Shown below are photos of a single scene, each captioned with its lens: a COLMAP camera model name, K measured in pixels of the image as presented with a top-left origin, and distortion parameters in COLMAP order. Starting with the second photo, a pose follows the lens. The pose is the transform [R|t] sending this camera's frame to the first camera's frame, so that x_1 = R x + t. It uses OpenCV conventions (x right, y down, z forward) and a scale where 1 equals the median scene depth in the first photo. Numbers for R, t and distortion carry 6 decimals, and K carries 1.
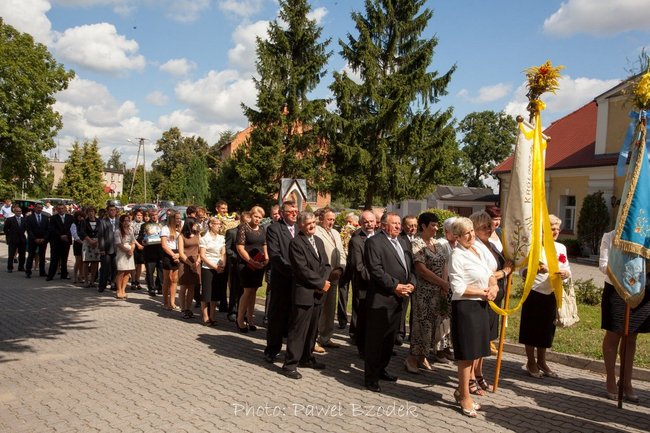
lens RADIAL K [[551.5, 0, 326.1], [0, 551.5, 215.9], [0, 0, 1]] dist [0.016017, 0.009438]
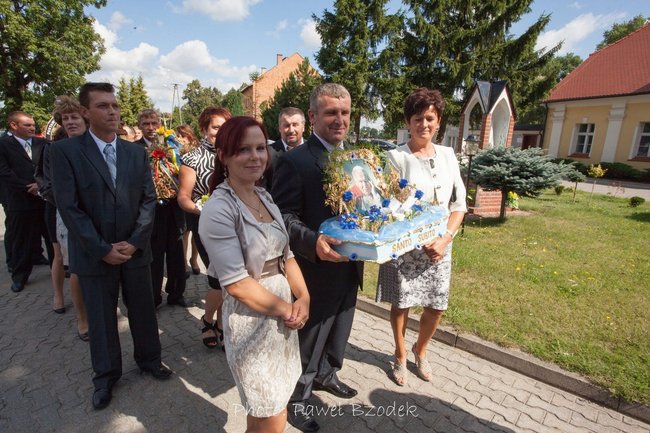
lens RADIAL K [[359.7, 0, 325.7], [0, 359.7, 218.0], [0, 0, 1]] dist [-0.057975, 0.029257]
pose [[0.996645, -0.026989, 0.077274, -0.168767], [0.011330, 0.980474, 0.196322, 0.001224], [-0.081064, -0.194788, 0.977490, 0.355607]]
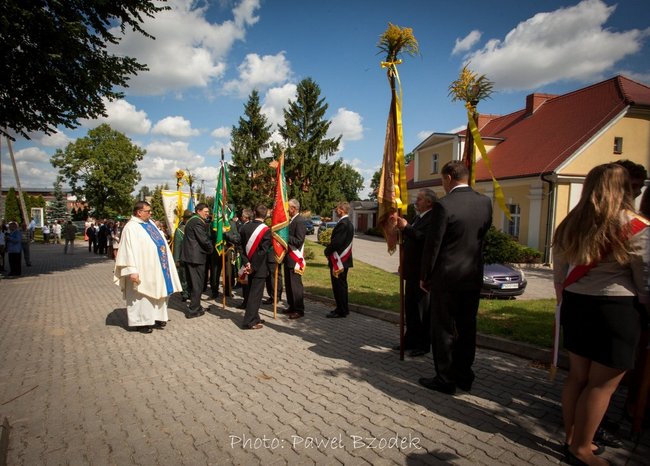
lens RADIAL K [[348.5, 0, 292.7], [0, 348.5, 235.3], [0, 0, 1]] dist [-0.051062, 0.010779]
pose [[0.991137, -0.026724, -0.130127, 0.197267], [0.031958, 0.998755, 0.038297, 0.003281], [0.128941, -0.042116, 0.990758, -0.123792]]
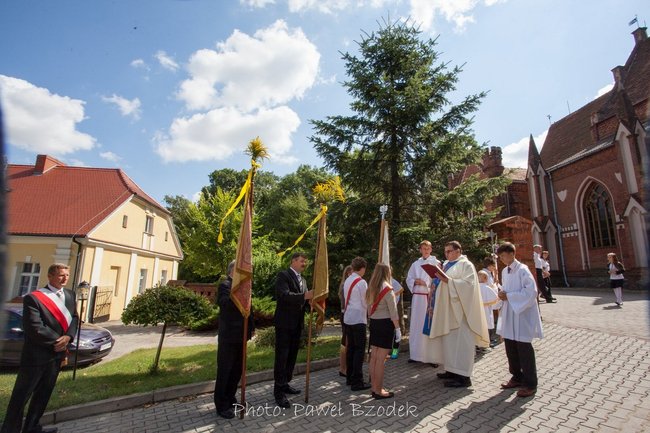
lens RADIAL K [[318.0, 0, 324.8], [0, 318.0, 219.0], [0, 0, 1]] dist [-0.059473, 0.022183]
pose [[0.199604, 0.137296, 0.970210, 0.103470], [0.021694, 0.989273, -0.144457, -0.003602], [-0.979636, 0.049882, 0.194485, -0.058603]]
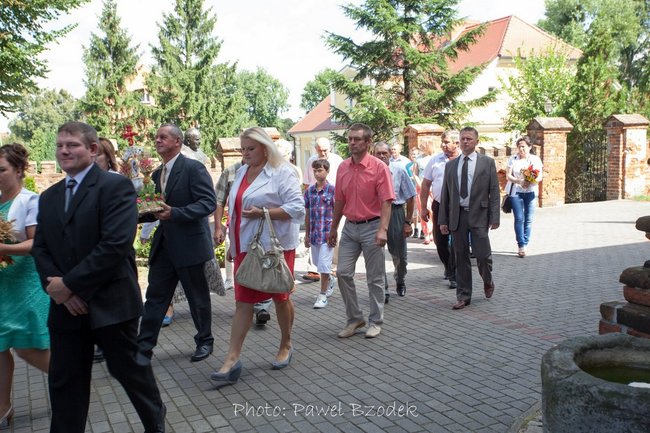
lens RADIAL K [[709.1, 0, 327.8], [0, 709.1, 219.5], [0, 0, 1]] dist [0.057618, 0.000000]
pose [[0.990850, -0.092748, 0.098054, 0.222970], [0.084432, 0.992728, 0.085810, -0.014599], [-0.105299, -0.076746, 0.991475, -0.682739]]
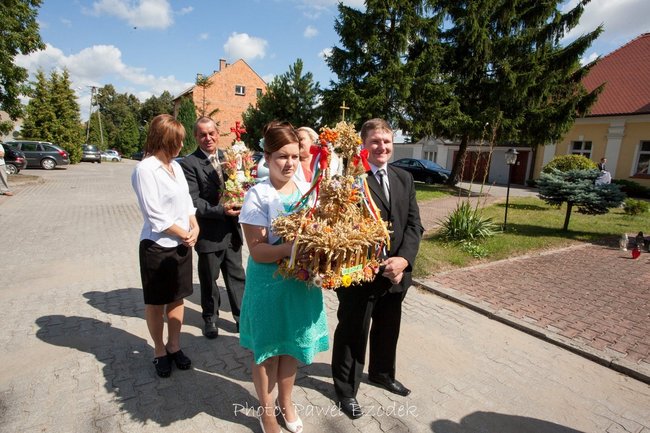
lens RADIAL K [[359.7, 0, 327.7], [0, 359.7, 215.8], [0, 0, 1]] dist [-0.057975, 0.029257]
pose [[0.952654, -0.050723, 0.299794, -0.292750], [0.003101, 0.987557, 0.157234, -0.003725], [-0.304039, -0.148860, 0.940957, 0.482718]]
